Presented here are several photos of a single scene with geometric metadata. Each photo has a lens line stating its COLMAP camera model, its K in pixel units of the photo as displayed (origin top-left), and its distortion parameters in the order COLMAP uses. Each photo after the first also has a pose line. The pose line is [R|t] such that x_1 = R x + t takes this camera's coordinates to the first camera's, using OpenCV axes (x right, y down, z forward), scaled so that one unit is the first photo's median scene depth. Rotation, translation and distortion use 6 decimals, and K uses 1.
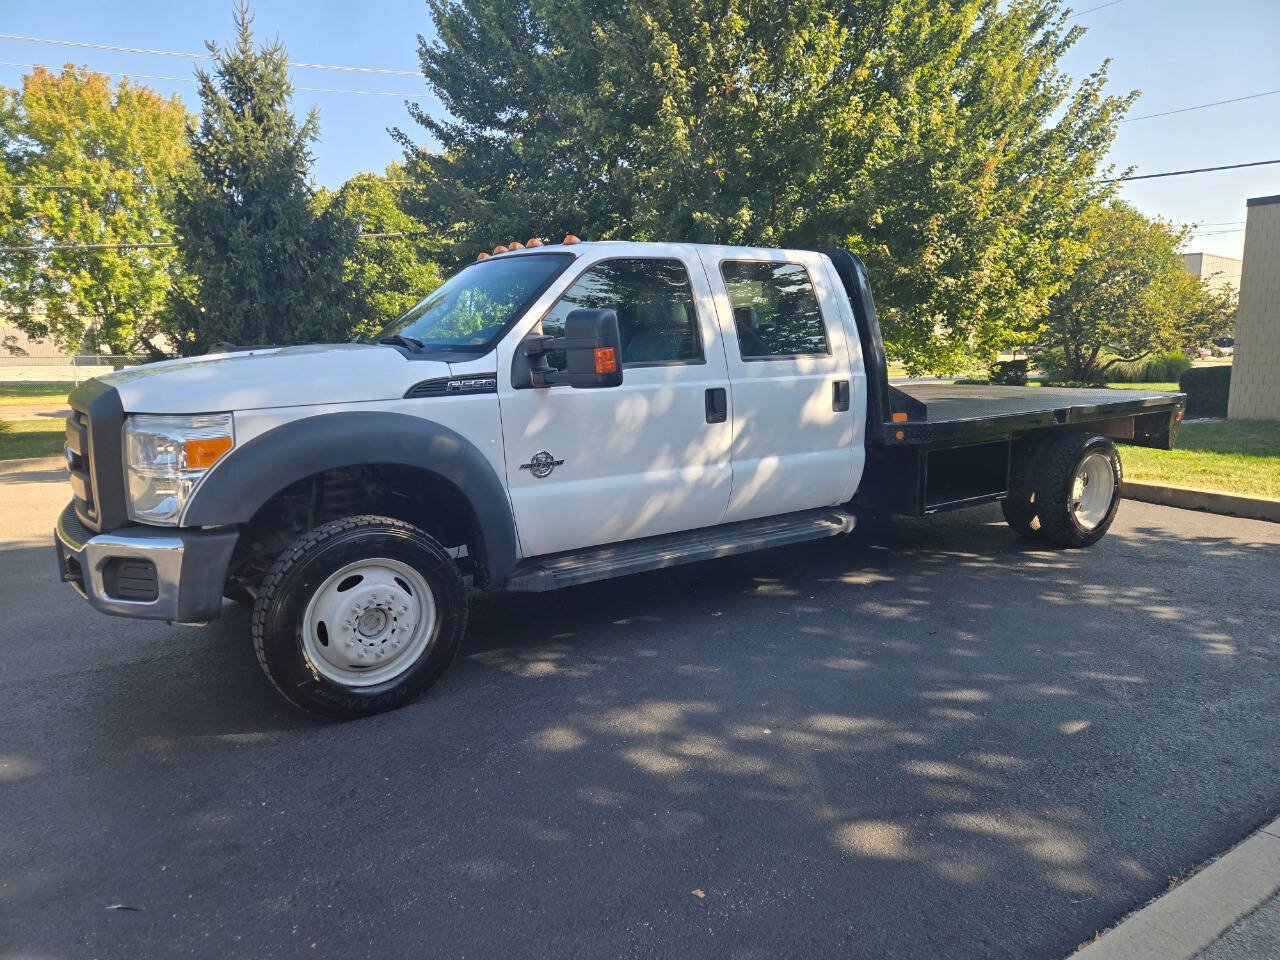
lens RADIAL K [[887.4, 0, 648.2], [0, 887.4, 482.6], [0, 0, 1]] dist [0.058800, -0.037075]
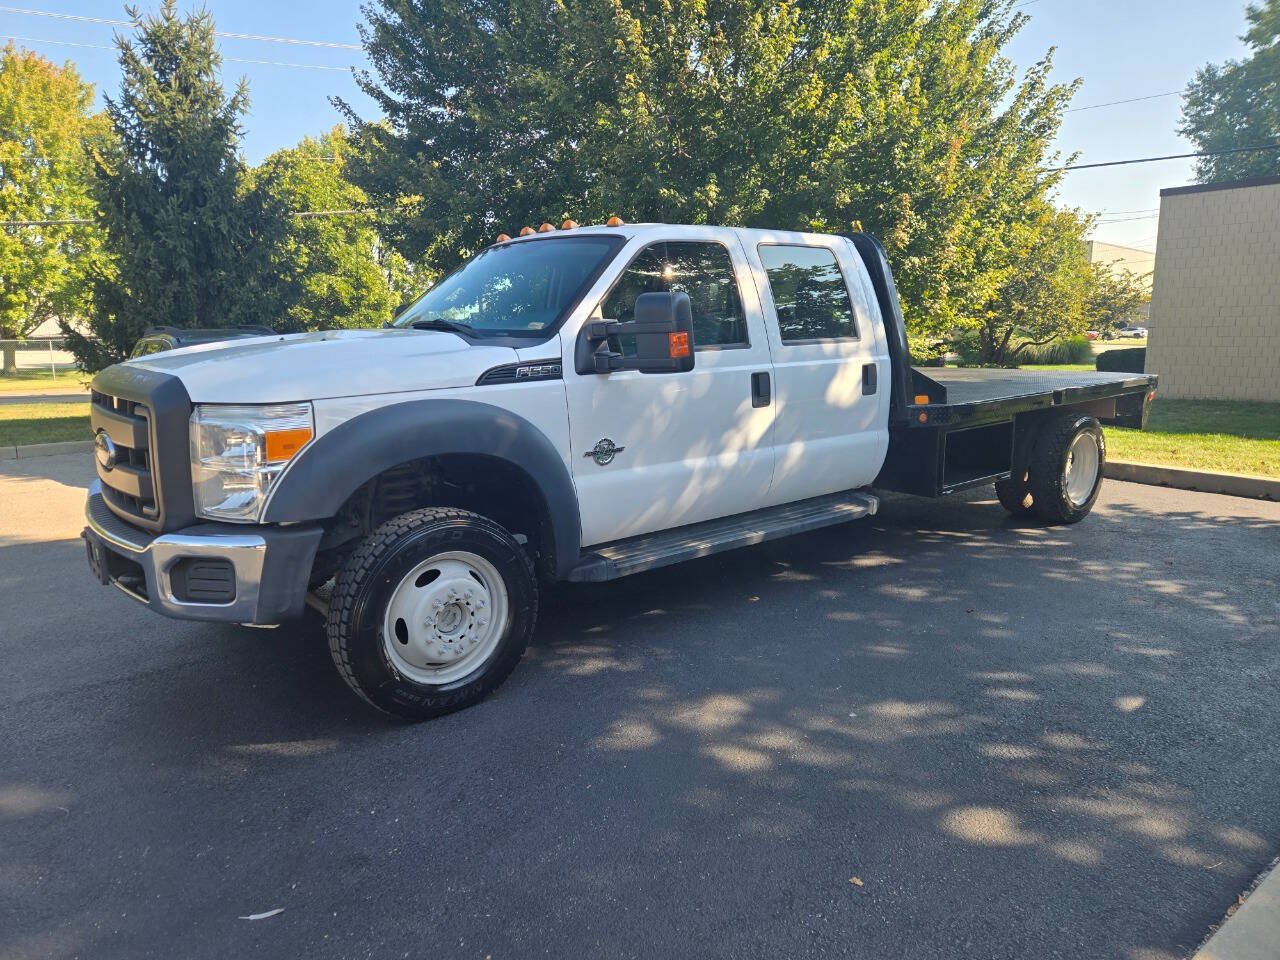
lens RADIAL K [[887.4, 0, 635.3], [0, 887.4, 481.9], [0, 0, 1]] dist [0.058800, -0.037075]
pose [[0.996447, -0.016023, 0.082682, -0.119340], [0.014563, 0.999728, 0.018238, -0.003411], [-0.082952, -0.016969, 0.996409, 0.016224]]
